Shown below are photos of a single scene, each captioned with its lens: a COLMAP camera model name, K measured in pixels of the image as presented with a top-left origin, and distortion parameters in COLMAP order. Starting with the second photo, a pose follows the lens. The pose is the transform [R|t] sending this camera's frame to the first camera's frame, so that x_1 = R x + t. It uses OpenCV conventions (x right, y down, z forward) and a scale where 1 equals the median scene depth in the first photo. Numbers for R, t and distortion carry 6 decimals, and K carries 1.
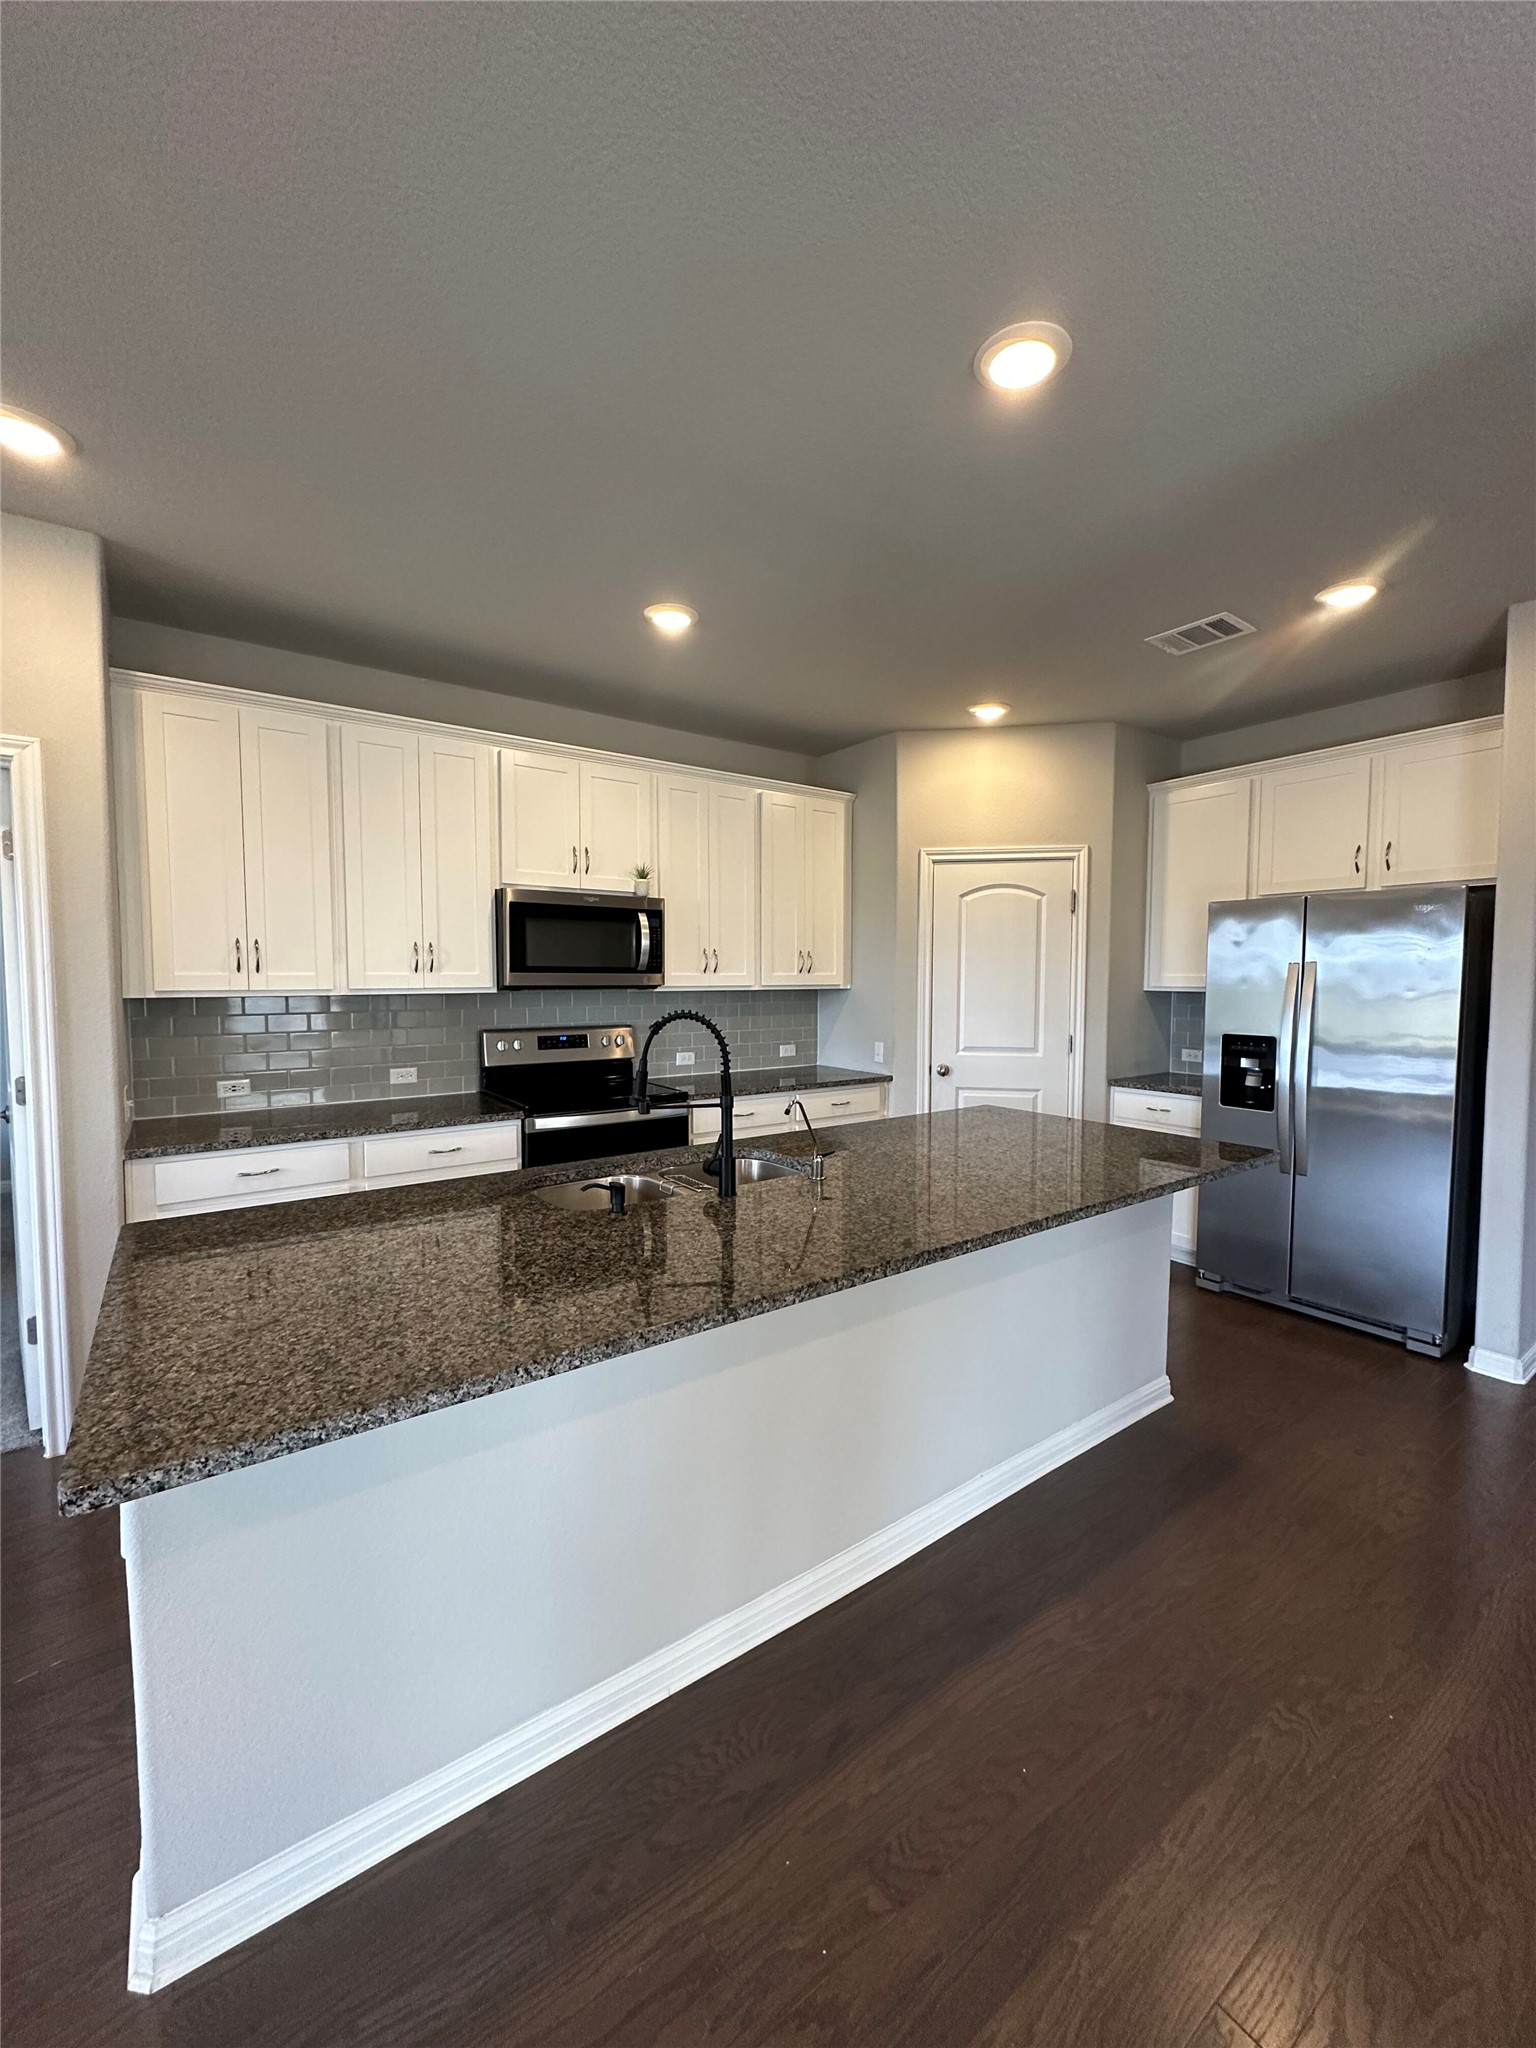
lens RADIAL K [[824.5, 0, 761.1], [0, 824.5, 1018.5], [0, 0, 1]] dist [-0.002180, -0.000439]
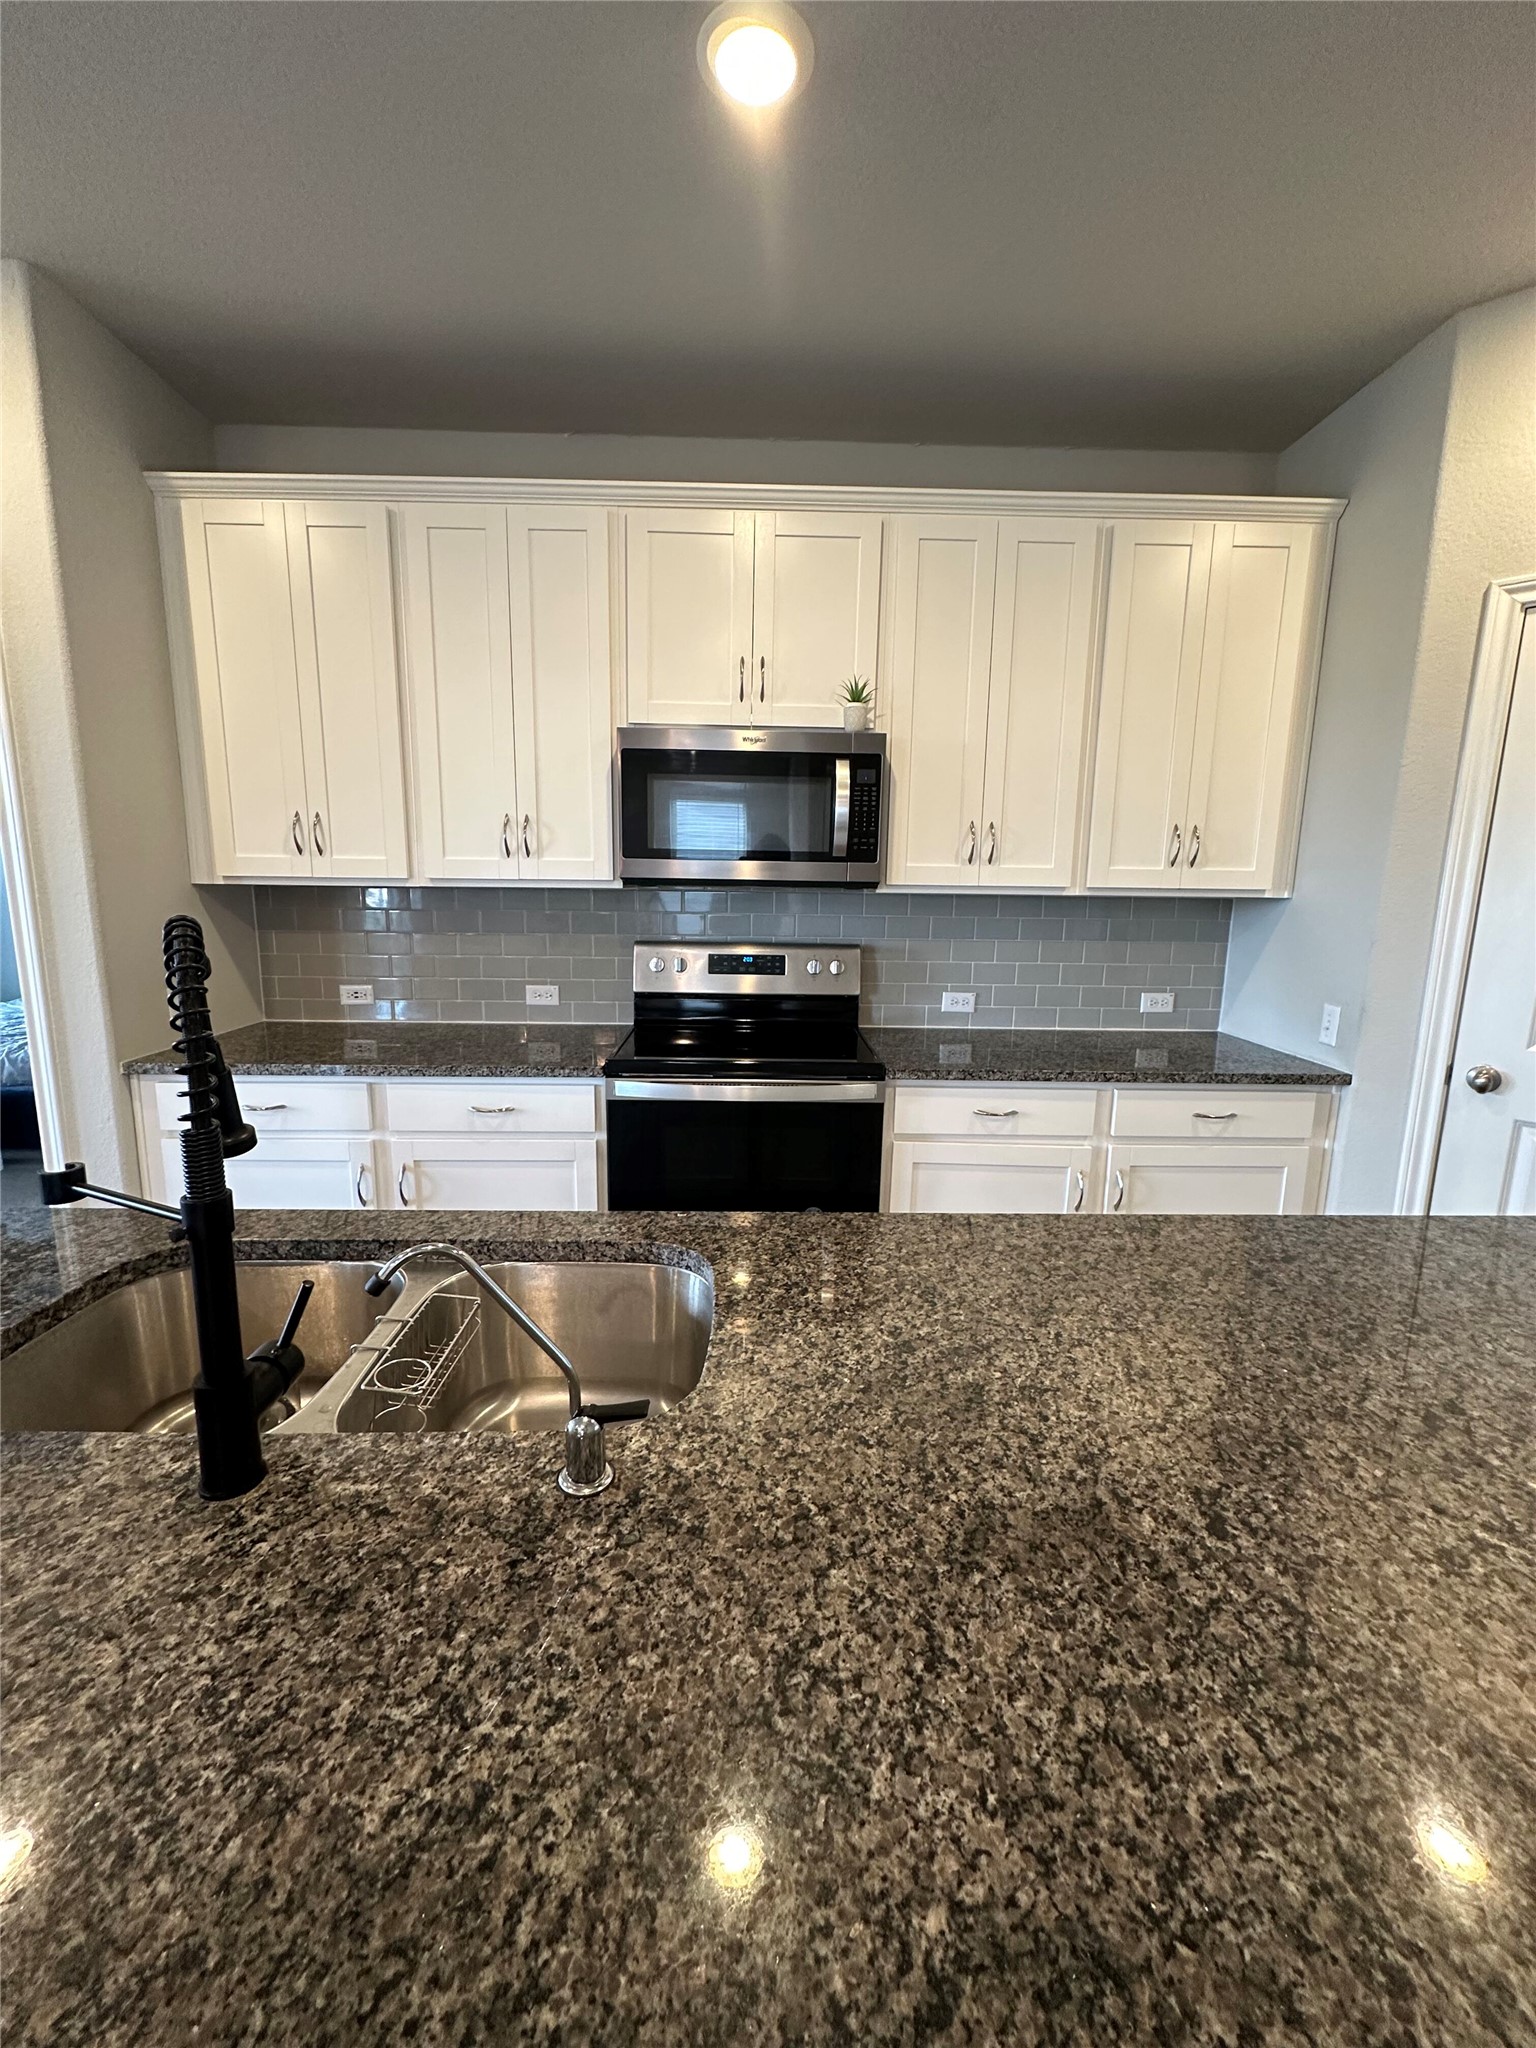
lens RADIAL K [[824.5, 0, 761.1], [0, 824.5, 1018.5], [0, 0, 1]] dist [-0.002180, -0.000439]
pose [[0.825944, 0.103795, -0.554115, 0.150526], [-0.042833, 0.991618, 0.121901, -0.010900], [0.562123, -0.076949, 0.823466, 0.430730]]
